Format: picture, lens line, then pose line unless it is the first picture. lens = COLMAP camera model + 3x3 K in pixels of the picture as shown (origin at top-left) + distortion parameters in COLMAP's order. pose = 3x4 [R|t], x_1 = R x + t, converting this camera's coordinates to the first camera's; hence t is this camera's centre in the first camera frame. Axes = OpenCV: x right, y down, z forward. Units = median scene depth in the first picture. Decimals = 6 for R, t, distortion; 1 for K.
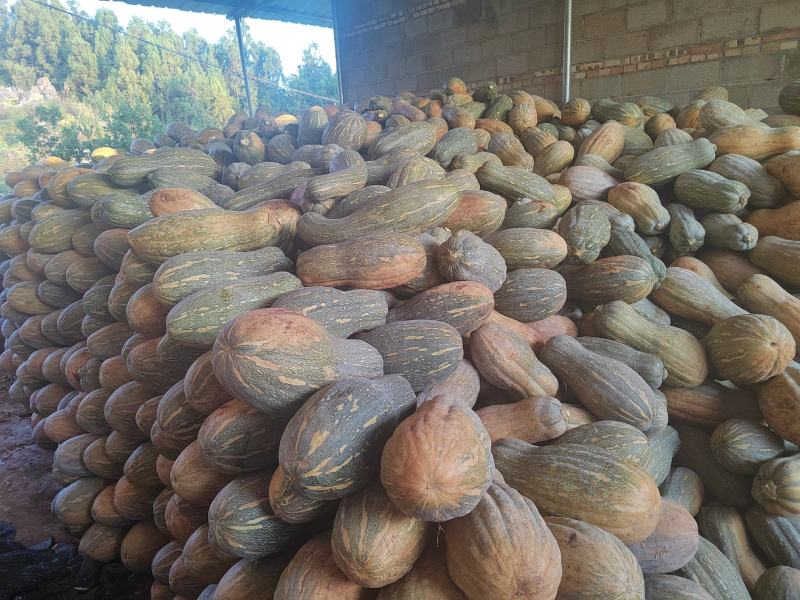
lens RADIAL K [[541.9, 0, 400.0], [0, 541.9, 300.0], [0, 0, 1]] dist [0.048504, -0.042035]
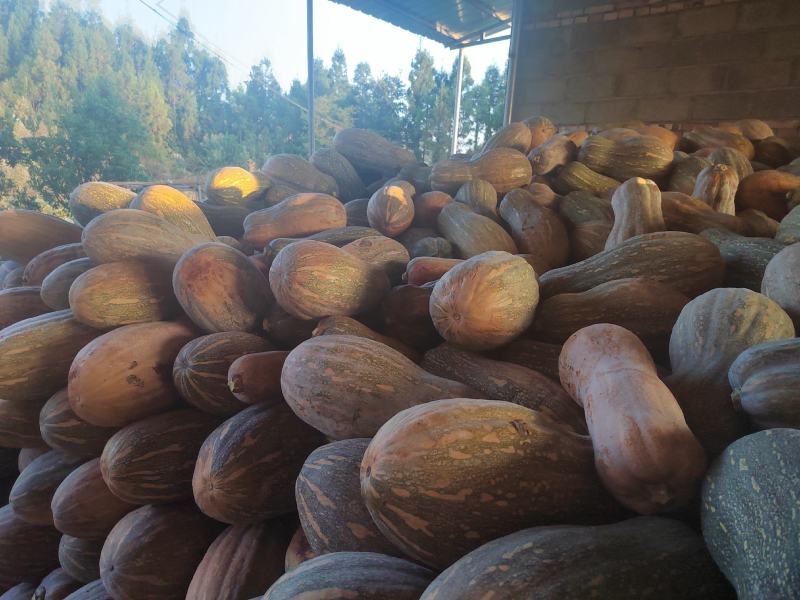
lens RADIAL K [[544.8, 0, 400.0], [0, 544.8, 300.0], [0, 0, 1]] dist [0.009211, -0.002005]
pose [[0.984239, 0.066238, 0.163970, -0.930489], [-0.056879, 0.996508, -0.061129, -0.305554], [-0.167447, 0.050839, 0.984569, 1.113181]]
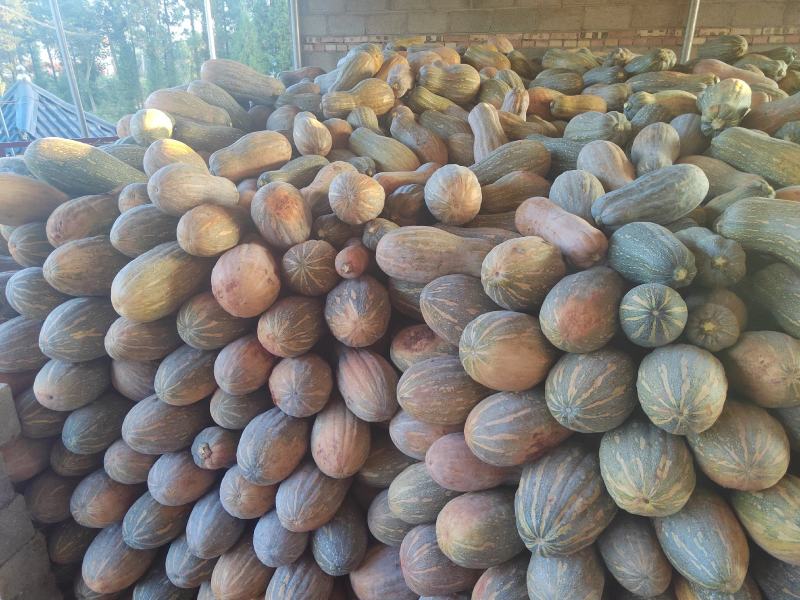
lens RADIAL K [[531.5, 0, 400.0], [0, 531.5, 300.0], [0, 0, 1]] dist [0.050671, -0.034915]
pose [[0.807961, -0.177079, 0.561998, -1.281823], [0.118968, 0.983156, 0.138746, -0.304818], [-0.577101, -0.045242, 0.815419, 0.974130]]
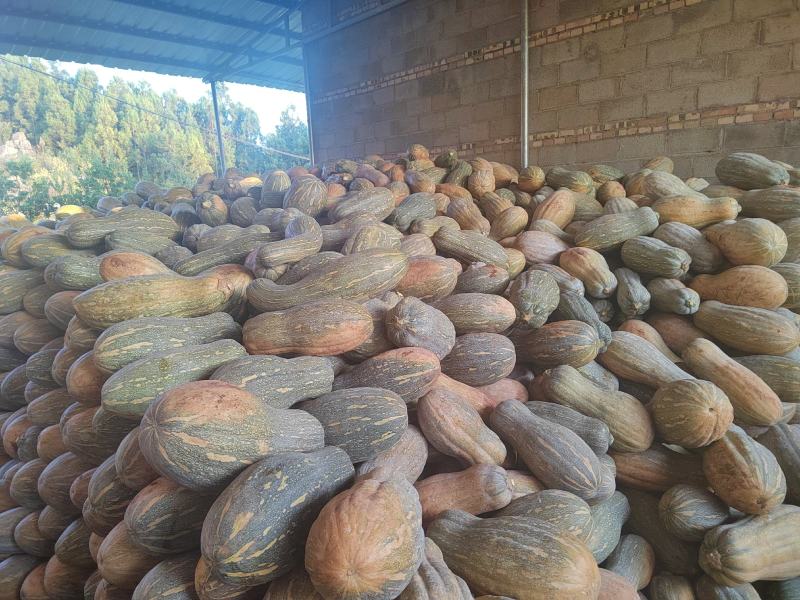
lens RADIAL K [[541.9, 0, 400.0], [0, 541.9, 300.0], [0, 0, 1]] dist [0.048504, -0.042035]
pose [[0.998987, 0.002640, 0.044920, 0.033971], [0.001734, 0.995277, -0.097062, -0.016137], [-0.044964, 0.097041, 0.994264, -0.007536]]
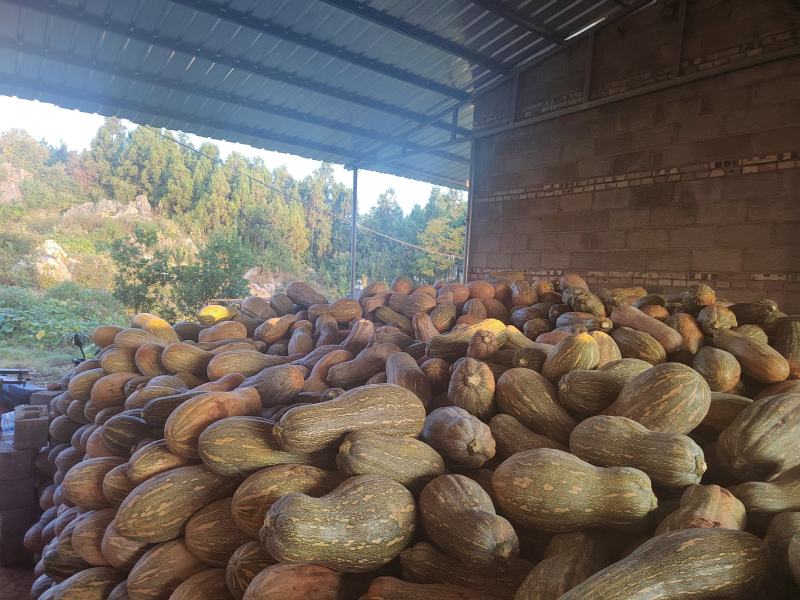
lens RADIAL K [[541.9, 0, 400.0], [0, 541.9, 300.0], [0, 0, 1]] dist [0.048504, -0.042035]
pose [[0.989773, 0.113375, -0.086581, -0.374198], [-0.130779, 0.963582, -0.233254, -0.254422], [0.056983, 0.242192, 0.968554, 0.418251]]
